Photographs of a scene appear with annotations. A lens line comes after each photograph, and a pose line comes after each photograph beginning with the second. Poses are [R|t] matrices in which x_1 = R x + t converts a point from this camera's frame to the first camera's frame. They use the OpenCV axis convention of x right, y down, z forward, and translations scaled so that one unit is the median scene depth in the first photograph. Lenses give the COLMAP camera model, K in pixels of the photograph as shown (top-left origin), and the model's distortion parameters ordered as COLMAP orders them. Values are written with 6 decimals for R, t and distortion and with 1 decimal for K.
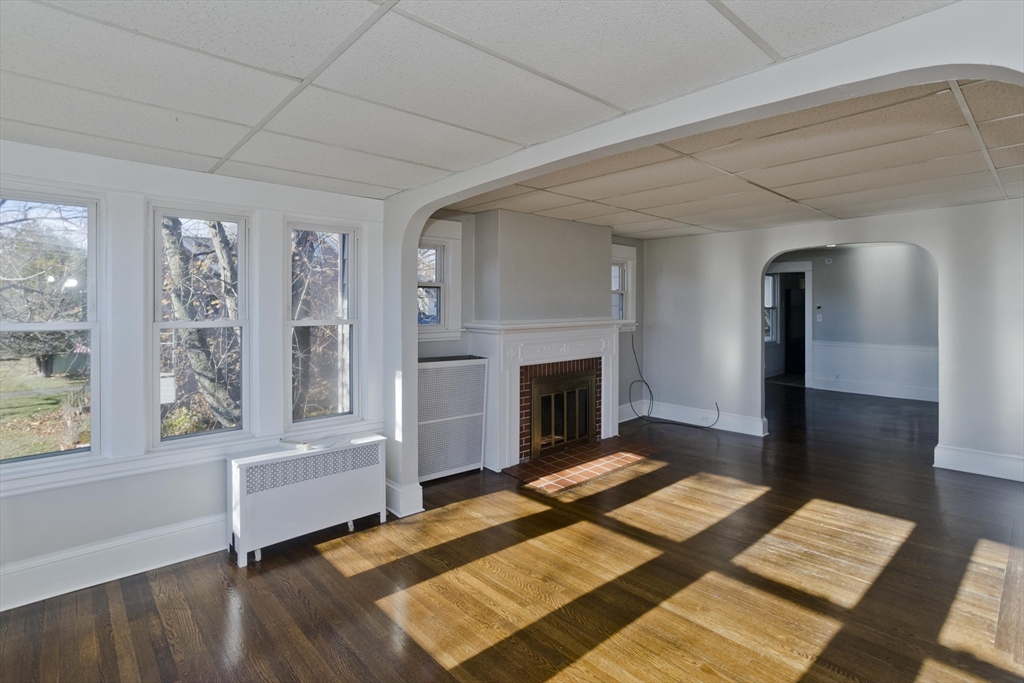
lens RADIAL K [[514.1, 0, 497.1], [0, 514.1, 303.9], [0, 0, 1]] dist [-0.039088, 0.000082]
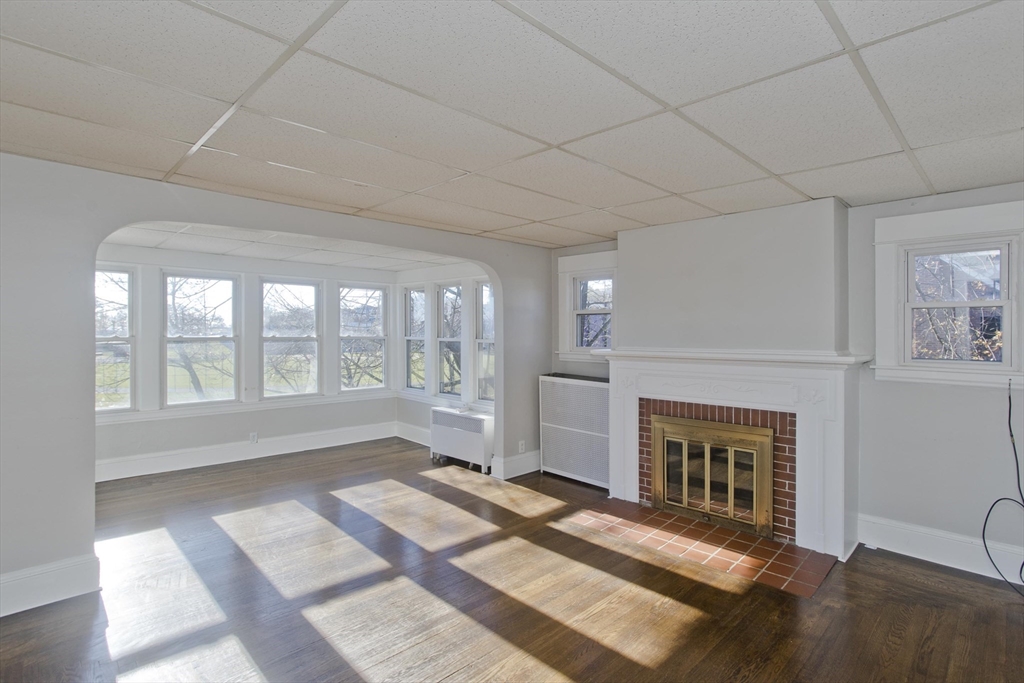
lens RADIAL K [[513.9, 0, 501.2], [0, 513.9, 336.7], [0, 0, 1]] dist [-0.047966, 0.030898]
pose [[0.035444, 0.015720, -0.999248, 0.877300], [0.003903, 0.999866, 0.015869, -0.002079], [0.999364, -0.004463, 0.035378, 0.672820]]
